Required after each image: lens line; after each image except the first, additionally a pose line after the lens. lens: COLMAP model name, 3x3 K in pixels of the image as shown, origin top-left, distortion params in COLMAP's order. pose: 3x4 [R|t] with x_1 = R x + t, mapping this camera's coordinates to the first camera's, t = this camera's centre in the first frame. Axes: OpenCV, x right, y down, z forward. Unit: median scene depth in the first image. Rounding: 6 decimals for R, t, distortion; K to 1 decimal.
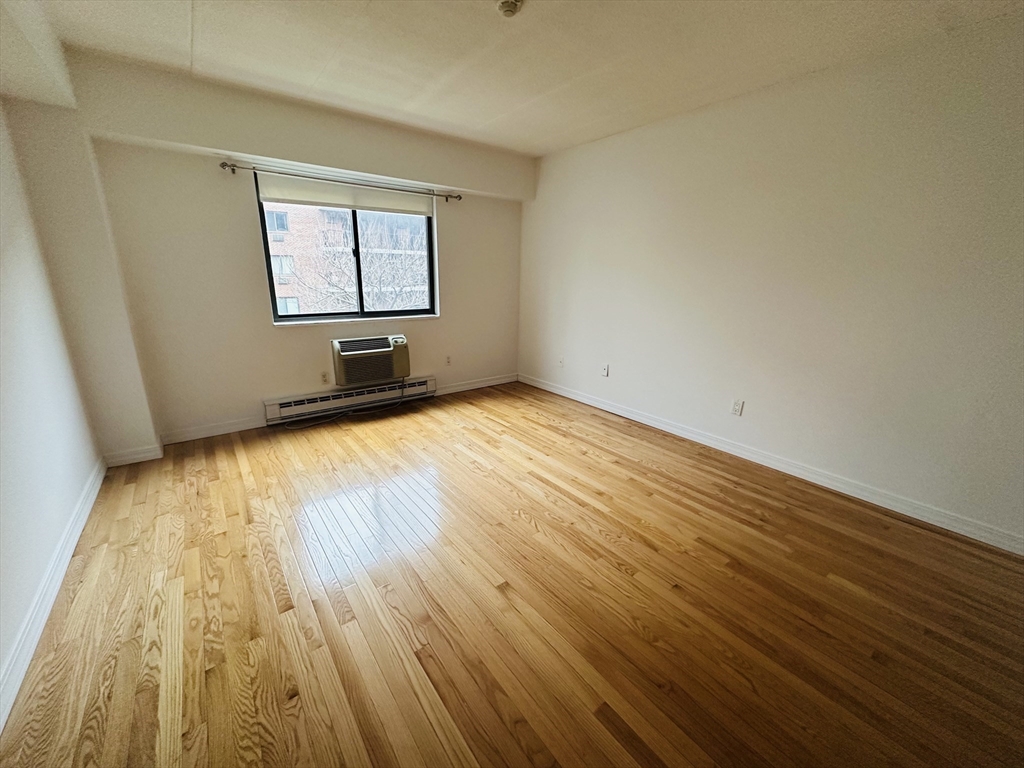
lens RADIAL K [[409.6, 0, 513.0], [0, 409.6, 385.7], [0, 0, 1]] dist [-0.002483, 0.000039]
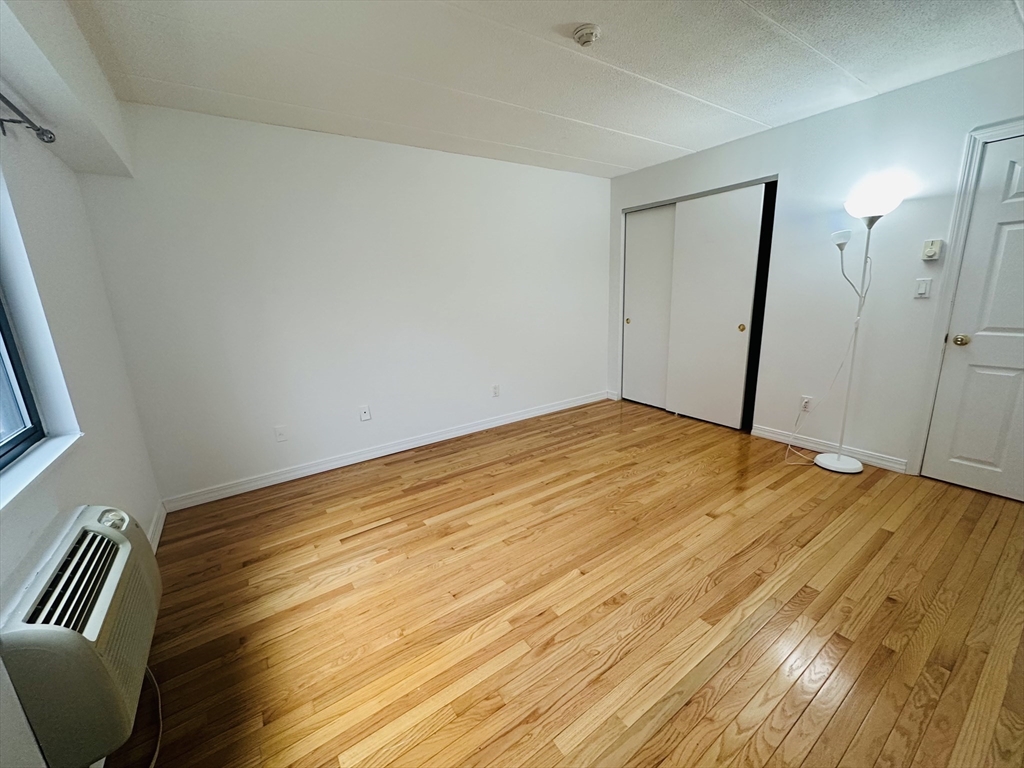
lens RADIAL K [[409.6, 0, 513.8], [0, 409.6, 379.6], [0, 0, 1]] dist [-0.002483, 0.000039]
pose [[0.046576, -0.236657, 0.970476, -0.823986], [0.307867, 0.927638, 0.211435, -0.273235], [-0.950289, 0.288930, 0.116065, 0.868027]]
